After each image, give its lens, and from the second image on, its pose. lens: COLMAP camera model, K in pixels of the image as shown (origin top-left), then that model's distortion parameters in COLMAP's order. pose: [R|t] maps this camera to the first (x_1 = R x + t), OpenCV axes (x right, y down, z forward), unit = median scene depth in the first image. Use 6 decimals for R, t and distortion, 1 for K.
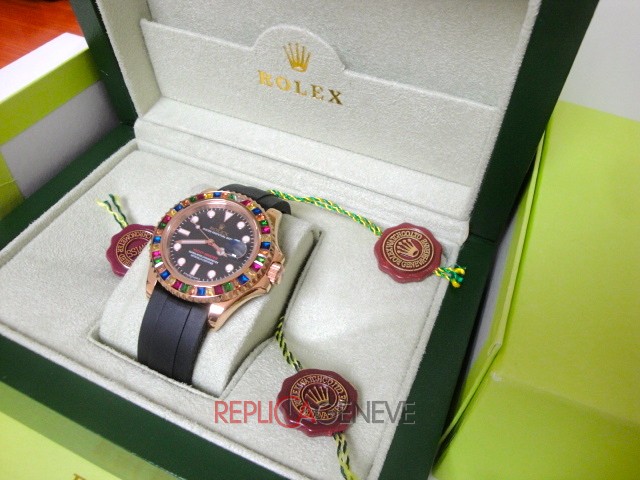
lens RADIAL K [[525.1, 0, 318.8], [0, 525.1, 235.0], [0, 0, 1]] dist [-0.158782, 0.106547]
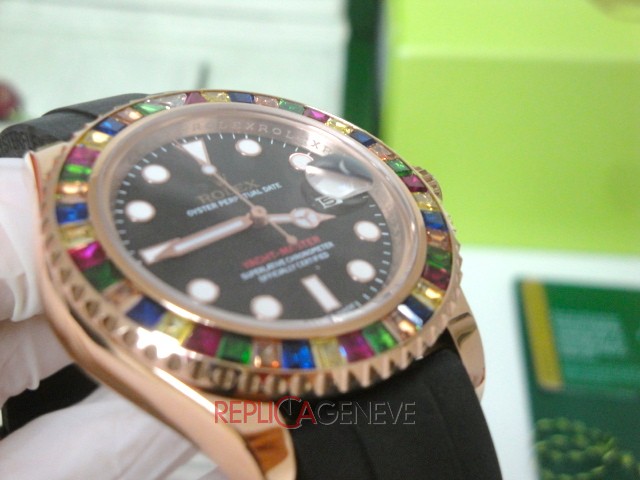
lens RADIAL K [[999.1, 0, 320.0], [0, 999.1, 240.0], [0, 0, 1]] dist [0.117072, -0.008011]
pose [[0.467867, -0.499106, 0.729379, -0.547357], [0.606723, 0.781472, 0.145564, -0.034267], [-0.642641, 0.374427, 0.668444, 0.525568]]
